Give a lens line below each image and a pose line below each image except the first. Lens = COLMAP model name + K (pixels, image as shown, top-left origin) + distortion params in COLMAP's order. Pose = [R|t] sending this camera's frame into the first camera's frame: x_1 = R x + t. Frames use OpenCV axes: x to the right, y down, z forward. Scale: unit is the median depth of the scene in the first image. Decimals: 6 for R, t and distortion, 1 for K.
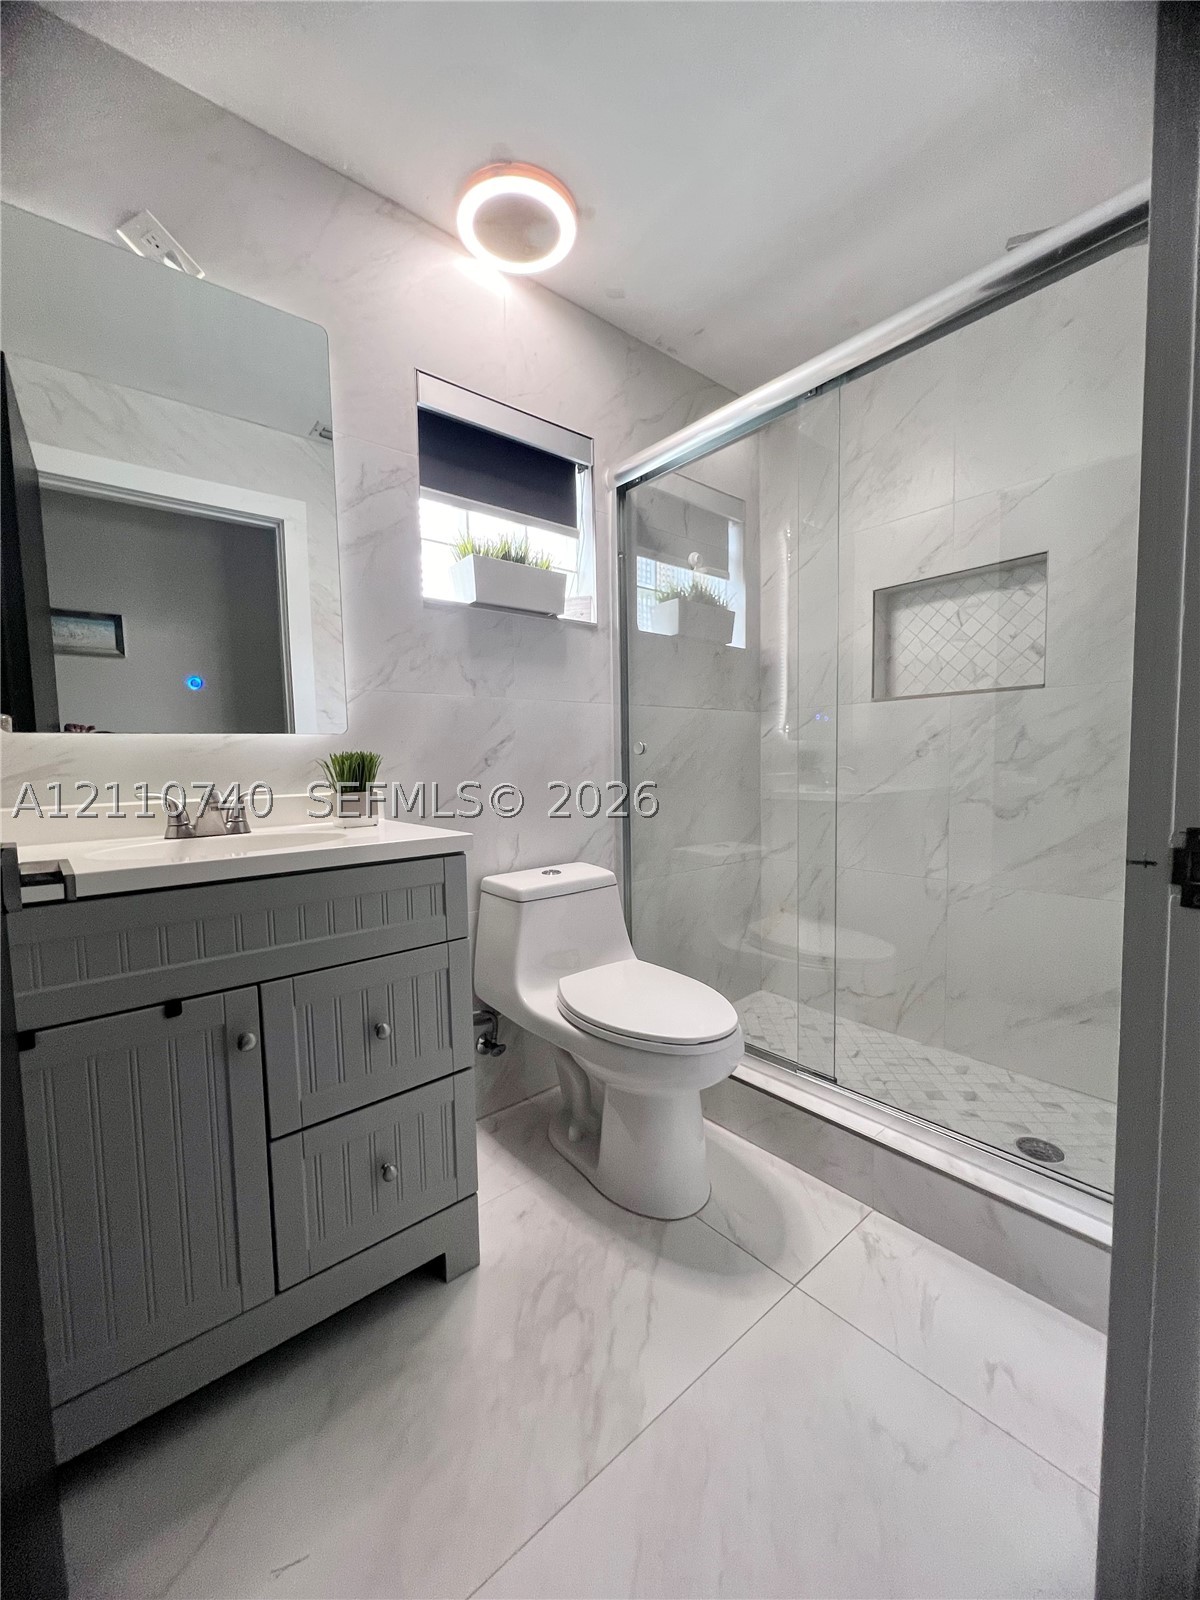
lens RADIAL K [[642.4, 0, 597.2], [0, 642.4, 804.8], [0, 0, 1]] dist [-0.000893, 0.000217]
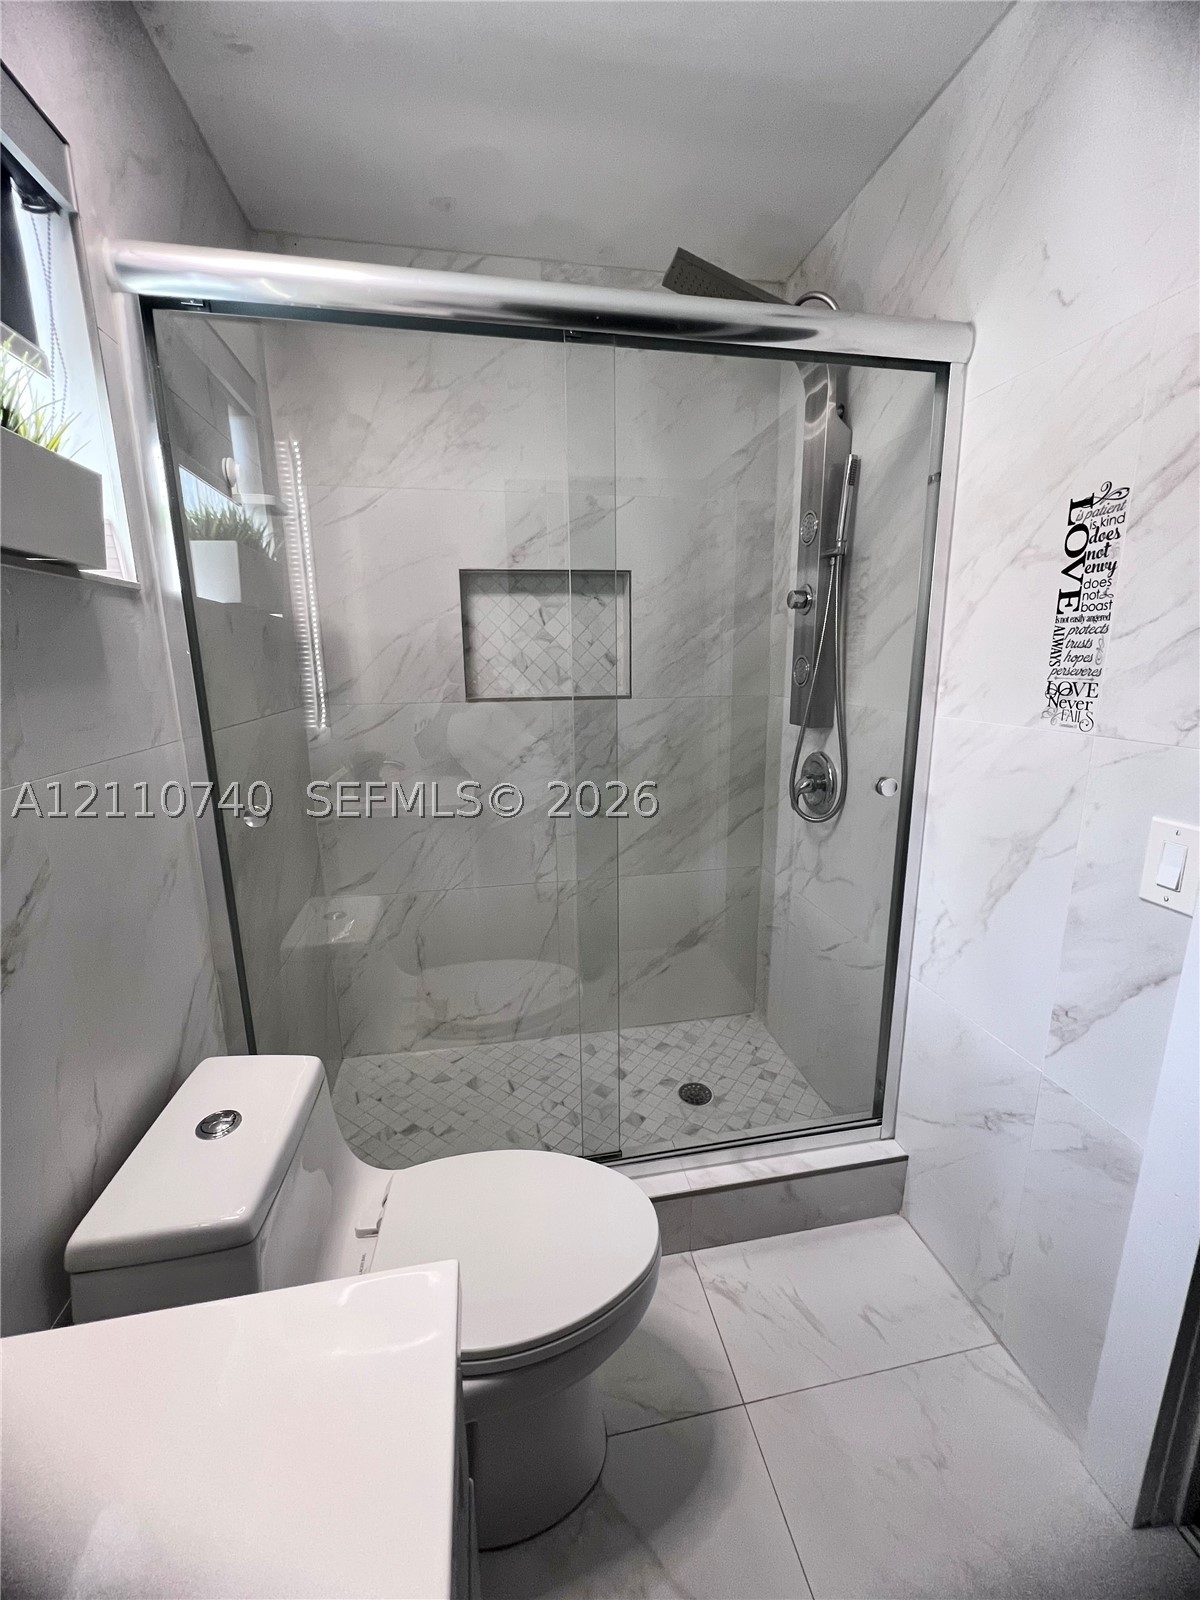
lens RADIAL K [[642.4, 0, 601.5], [0, 642.4, 795.3], [0, 0, 1]] dist [-0.000893, 0.000217]
pose [[0.486958, -0.172177, 0.856287, -0.274334], [0.061009, 0.984688, 0.163301, -0.183657], [-0.871292, -0.027279, 0.490006, 0.454596]]
